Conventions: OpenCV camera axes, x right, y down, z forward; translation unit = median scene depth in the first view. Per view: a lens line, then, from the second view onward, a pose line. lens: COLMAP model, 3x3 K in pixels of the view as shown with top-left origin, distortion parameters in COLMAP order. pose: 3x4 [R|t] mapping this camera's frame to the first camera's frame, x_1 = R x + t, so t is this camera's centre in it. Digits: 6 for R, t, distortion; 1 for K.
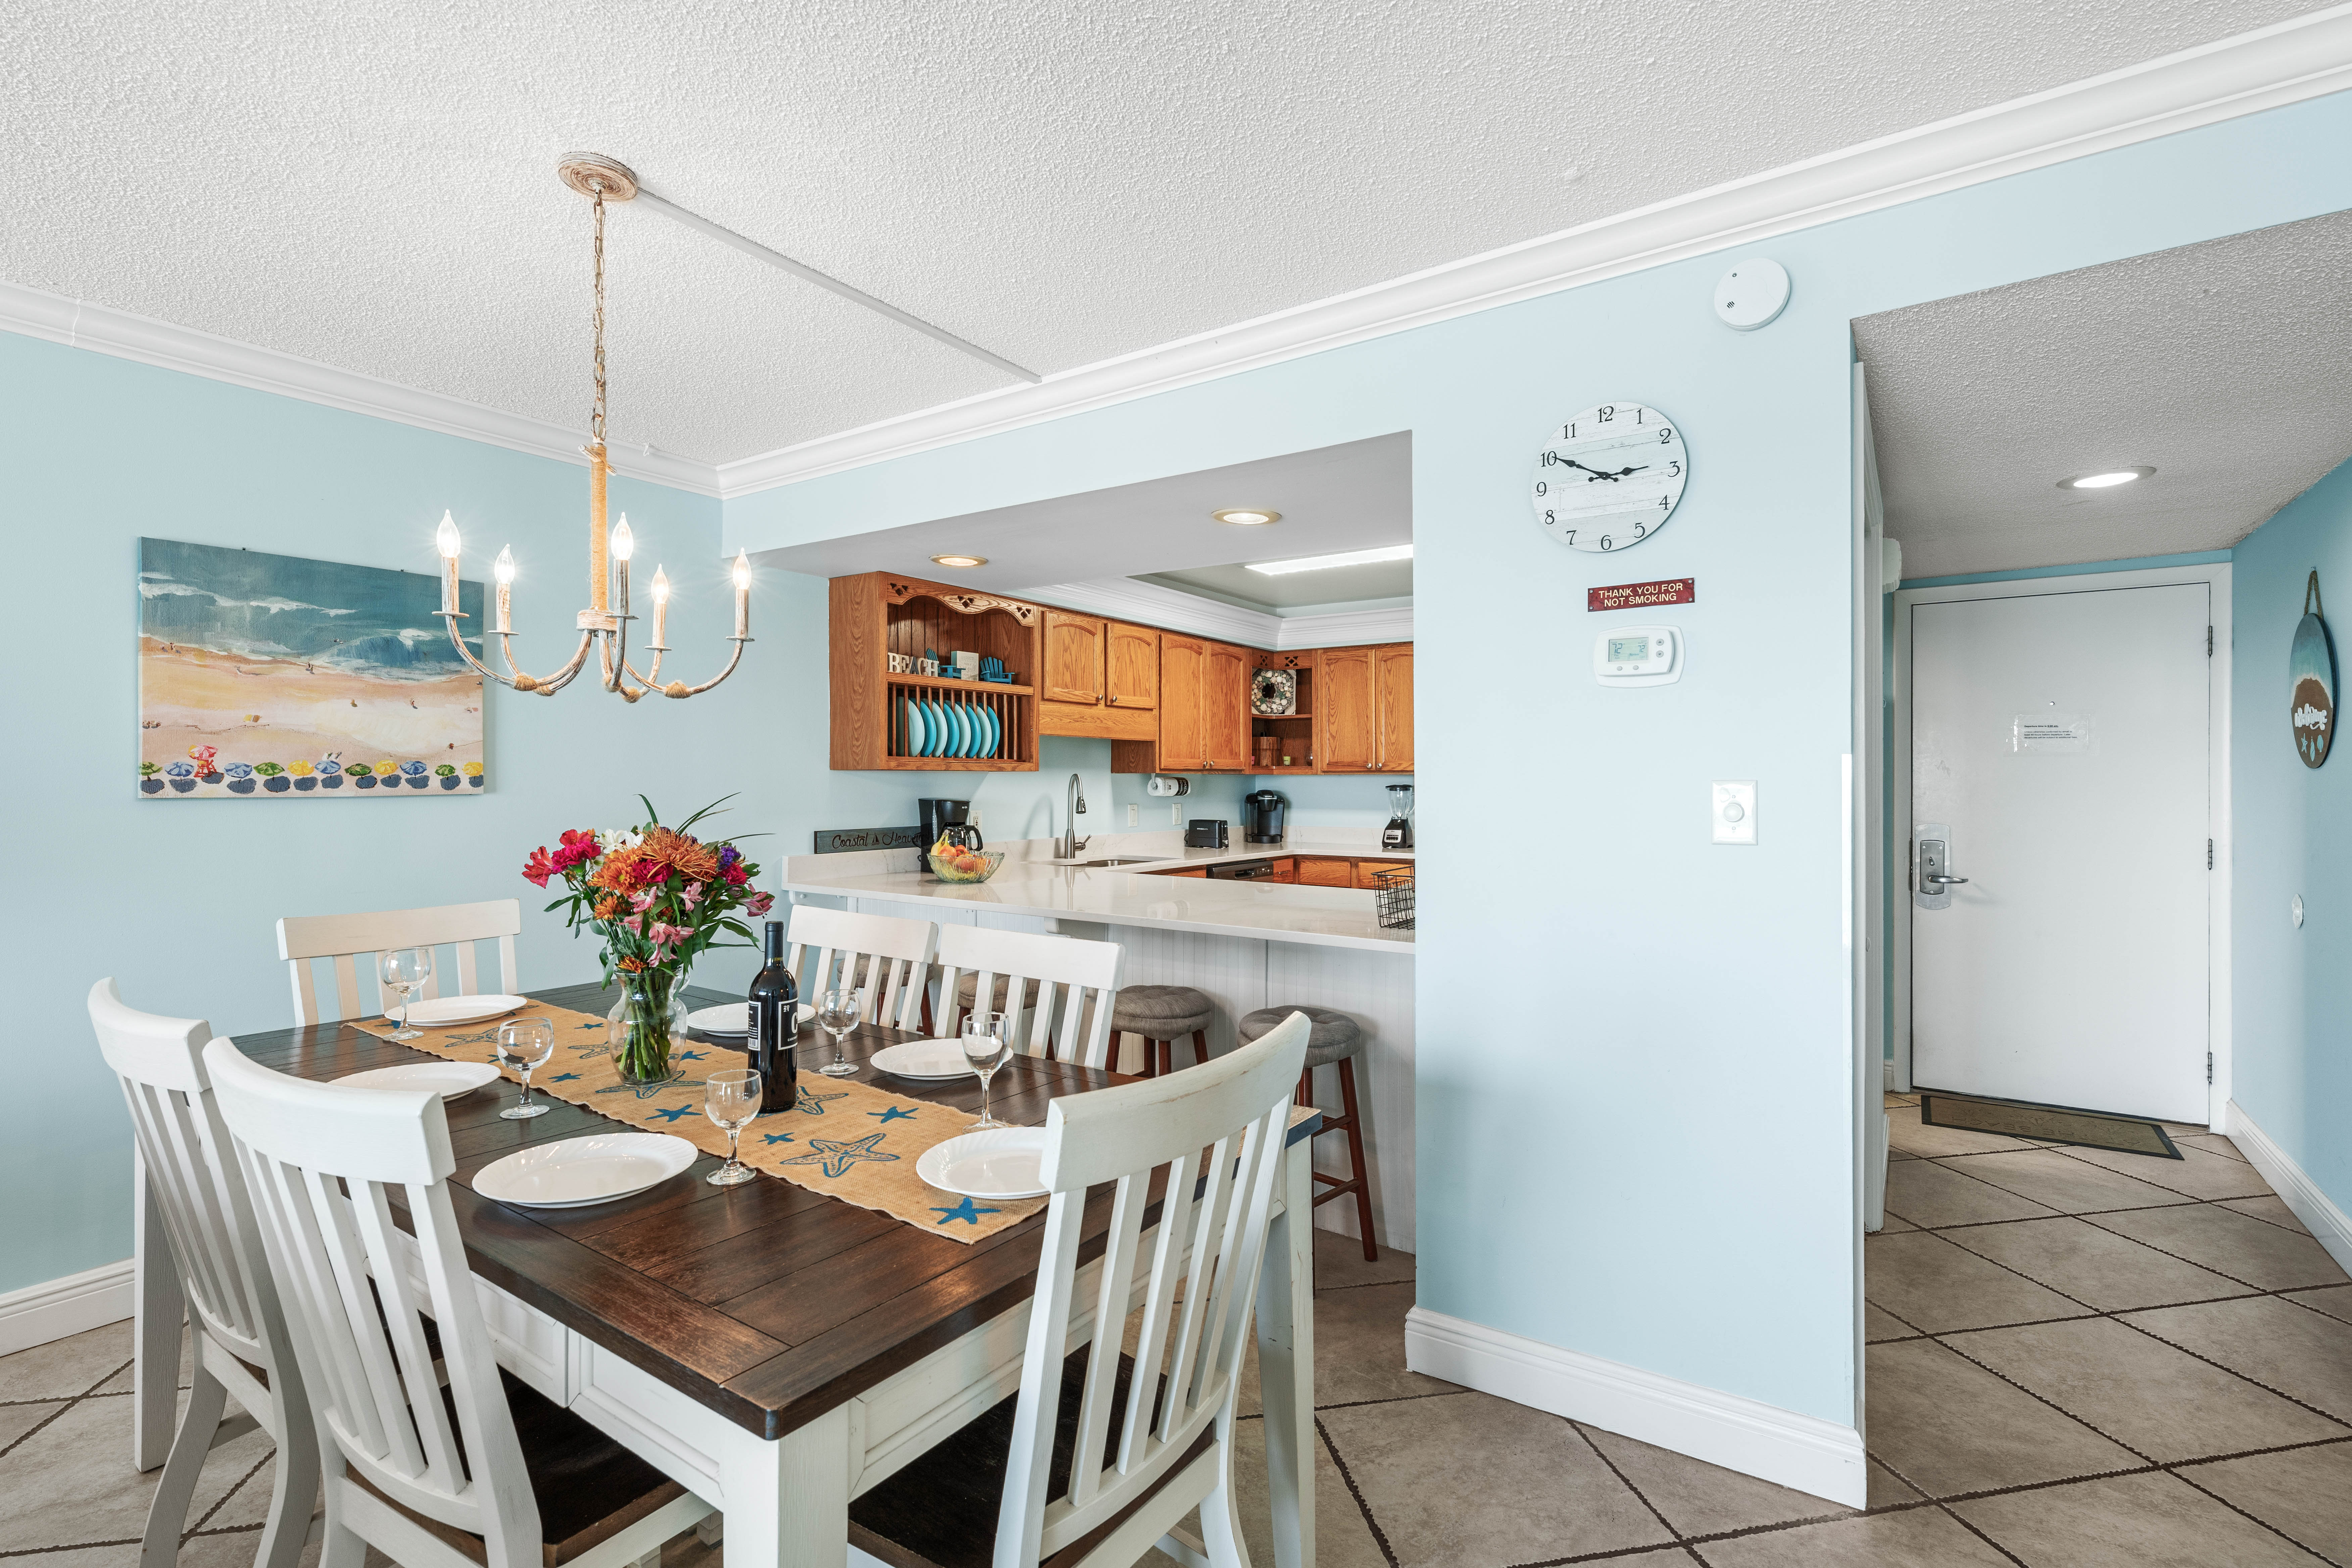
lens RADIAL K [[1083.1, 0, 1183.3], [0, 1083.1, 781.7], [0, 0, 1]] dist [0.002225, 0.002948]
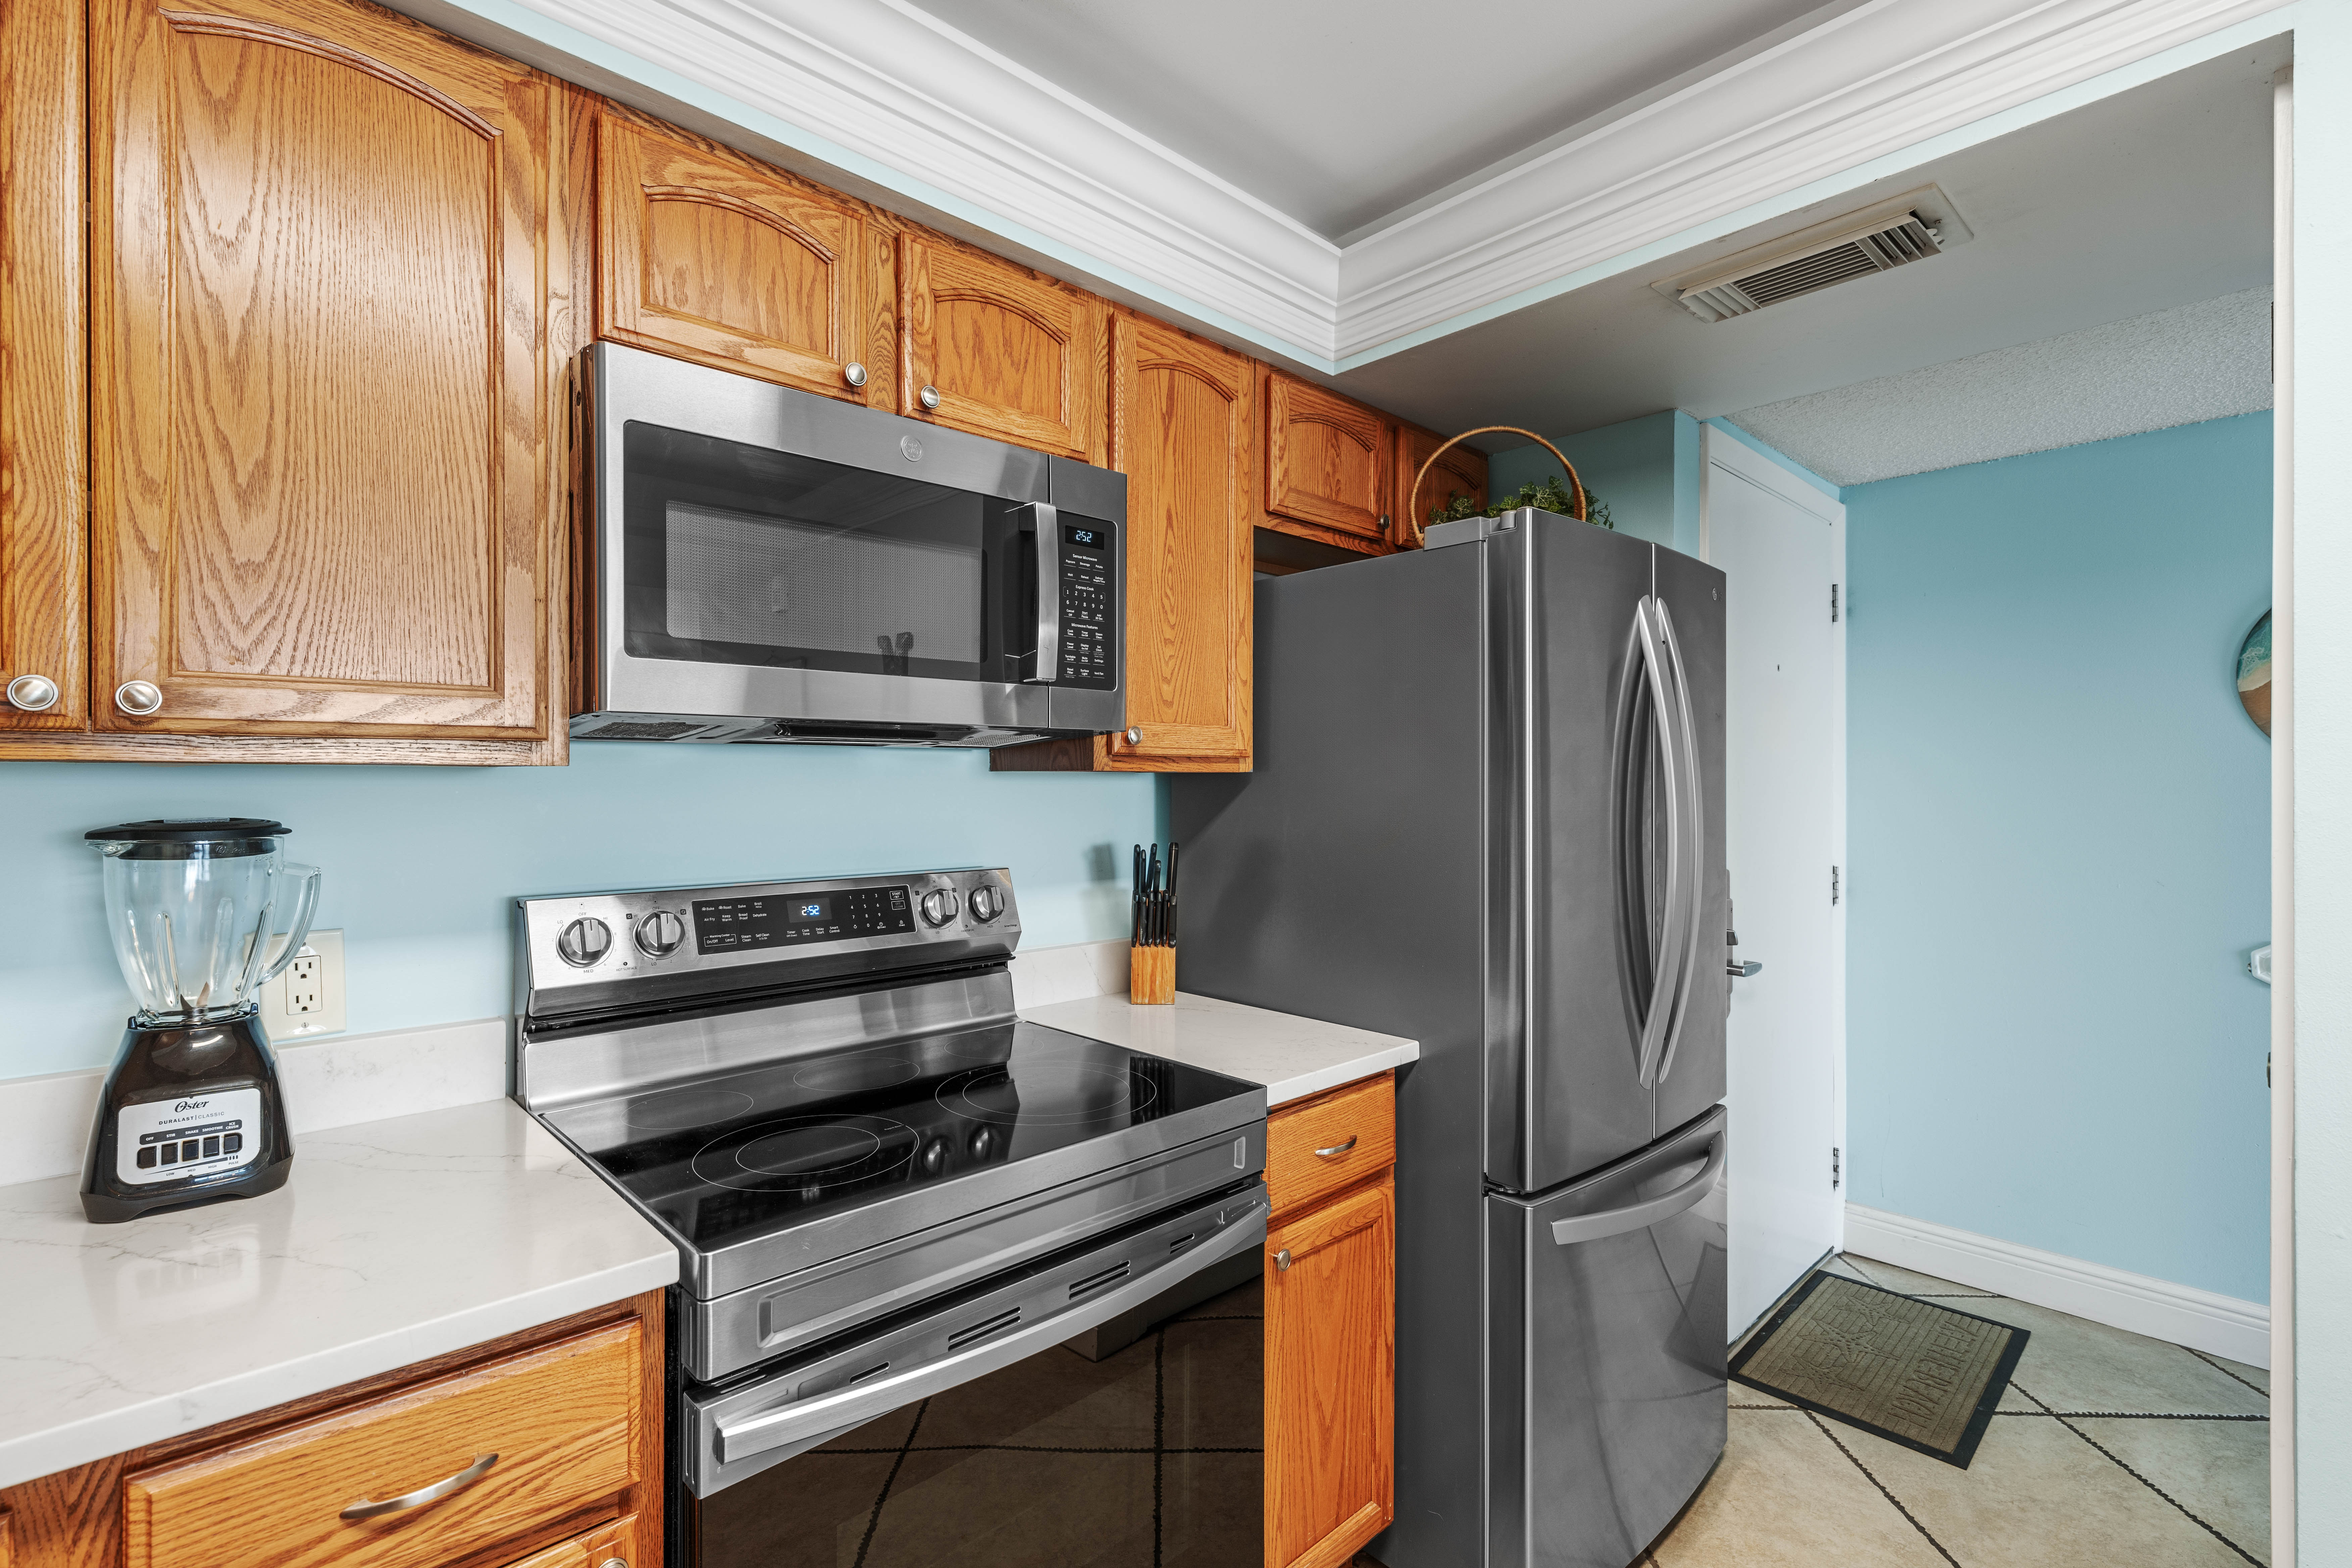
lens RADIAL K [[1083.1, 0, 1121.7], [0, 1083.1, 785.6], [0, 0, 1]] dist [0.002225, 0.002948]
pose [[0.224664, 0.003029, 0.974432, 0.121892], [0.003985, 0.999984, -0.004027, -0.003262], [-0.974428, 0.004788, 0.224648, 1.575200]]
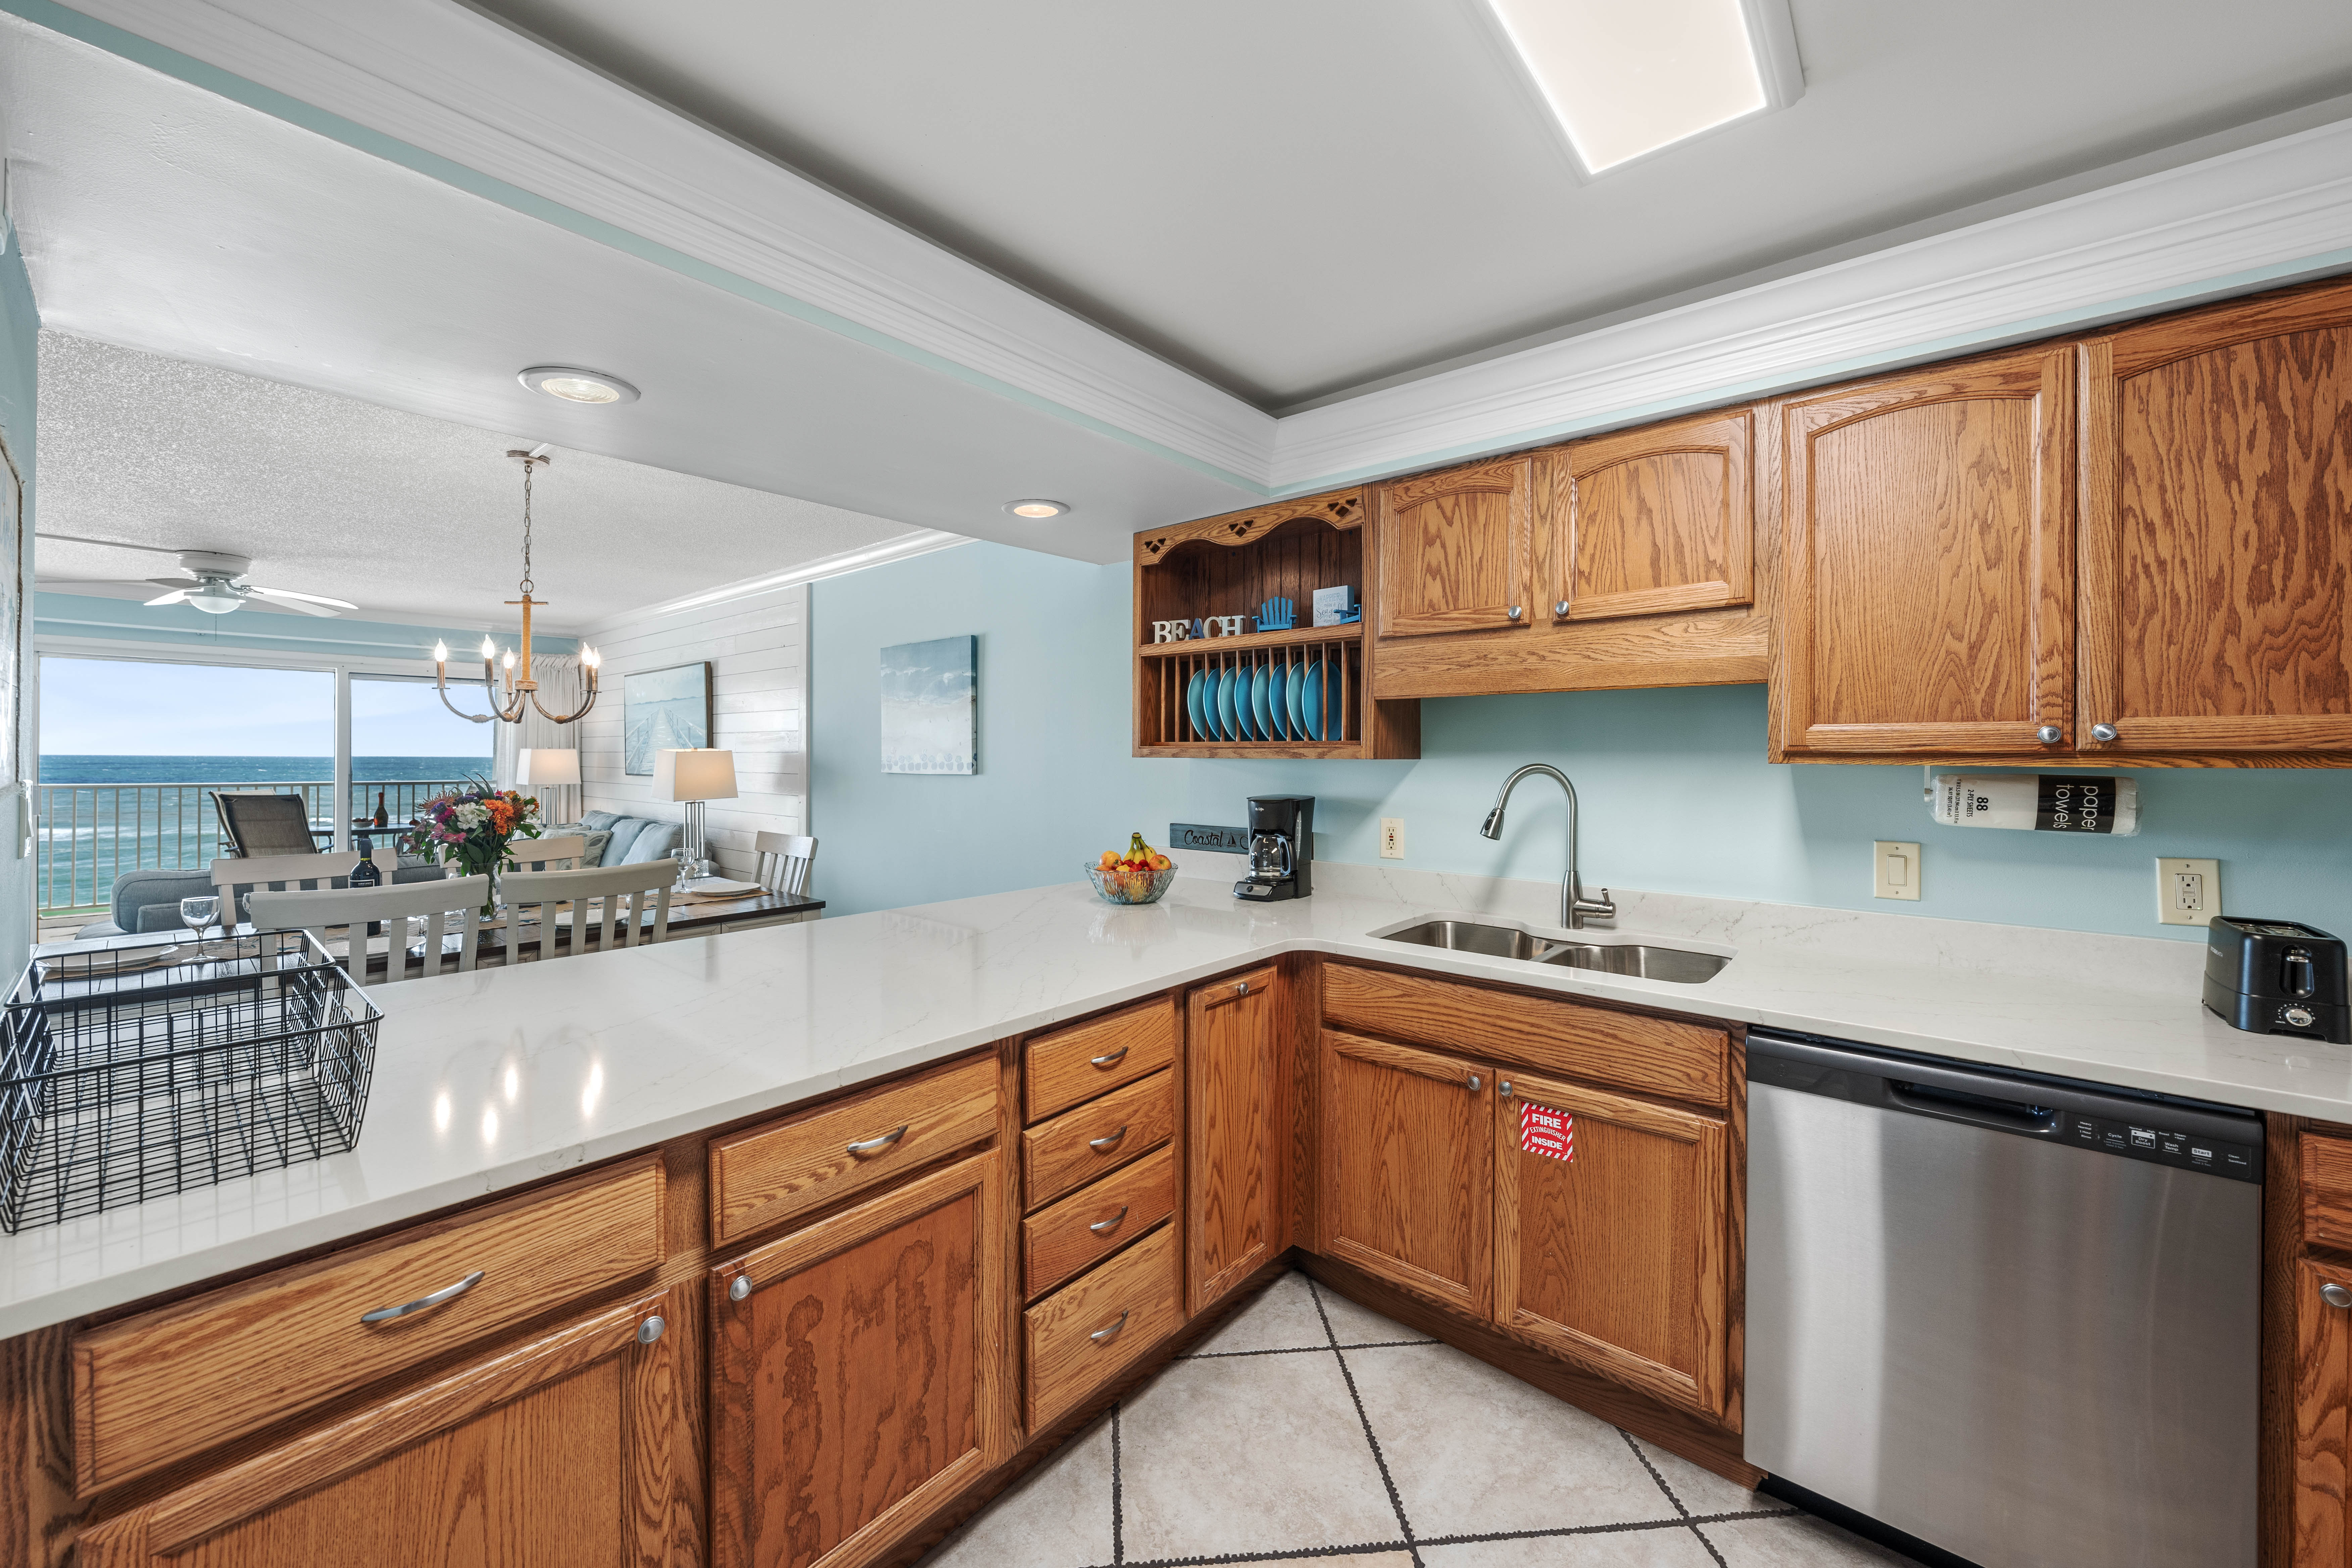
lens RADIAL K [[902.9, 0, 1143.7], [0, 902.9, 754.7], [0, 0, 1]] dist [-0.005908, 0.001315]
pose [[-0.126996, 0.001305, -0.991902, 0.571493], [-0.002487, 0.999996, 0.001634, -0.019239], [0.991900, 0.002674, -0.126992, 1.401552]]
